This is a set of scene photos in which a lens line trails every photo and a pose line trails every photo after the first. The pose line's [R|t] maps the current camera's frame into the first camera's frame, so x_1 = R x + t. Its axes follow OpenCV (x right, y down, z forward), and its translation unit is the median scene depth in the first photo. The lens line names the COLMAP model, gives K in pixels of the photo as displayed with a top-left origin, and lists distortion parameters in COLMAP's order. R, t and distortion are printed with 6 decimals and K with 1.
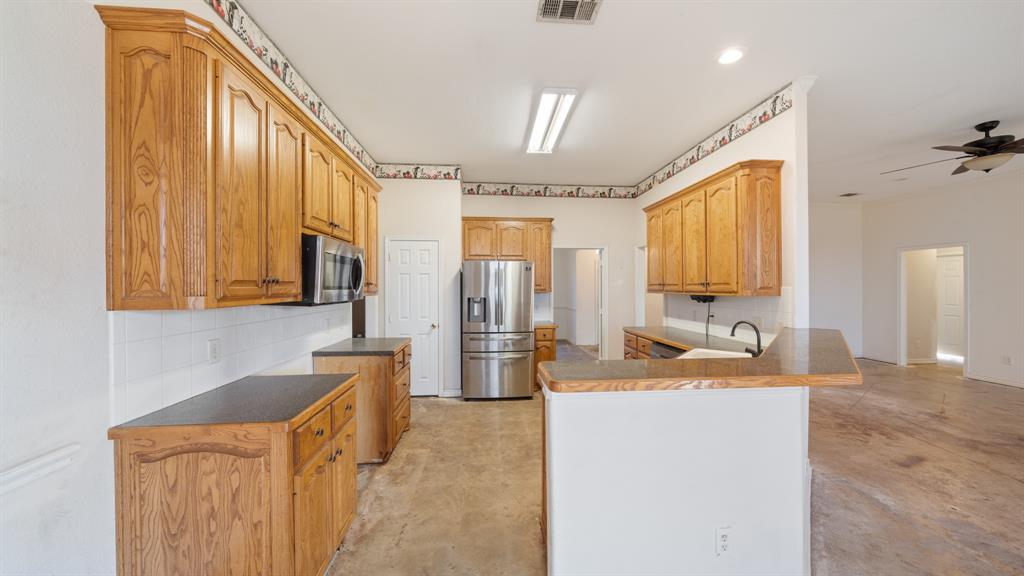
lens RADIAL K [[350.9, 0, 512.0], [0, 350.9, 288.0], [0, 0, 1]] dist [-0.006925, -0.000016]
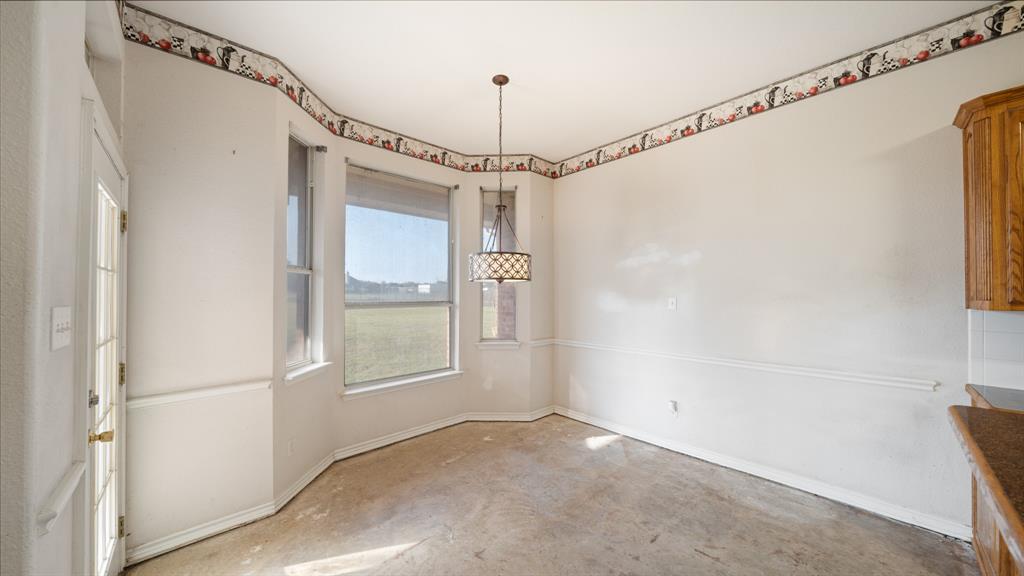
lens RADIAL K [[350.0, 0, 513.7], [0, 350.0, 290.8], [0, 0, 1]] dist [-0.004332, 0.000079]
pose [[-0.784606, -0.003823, -0.619982, 0.526881], [-0.000576, 0.999985, -0.005437, -0.001683], [0.619994, -0.003909, -0.784597, 0.356343]]
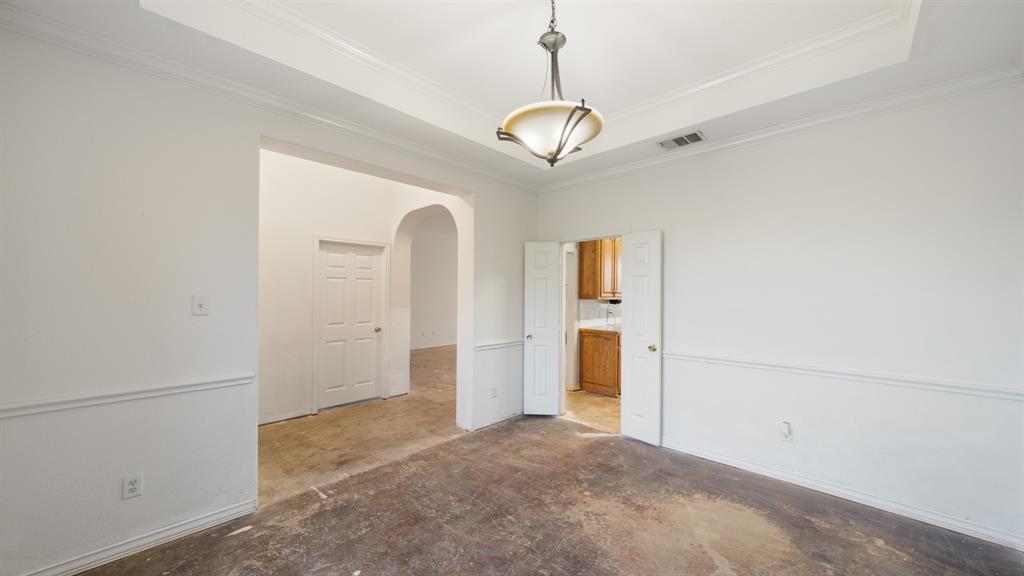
lens RADIAL K [[356.9, 0, 516.5], [0, 356.9, 281.3], [0, 0, 1]] dist [-0.007130, -0.000079]
pose [[-0.675283, 0.024295, 0.737158, -0.385096], [0.000026, 0.999458, -0.032916, -0.011427], [-0.737559, -0.022208, -0.674918, 2.599391]]
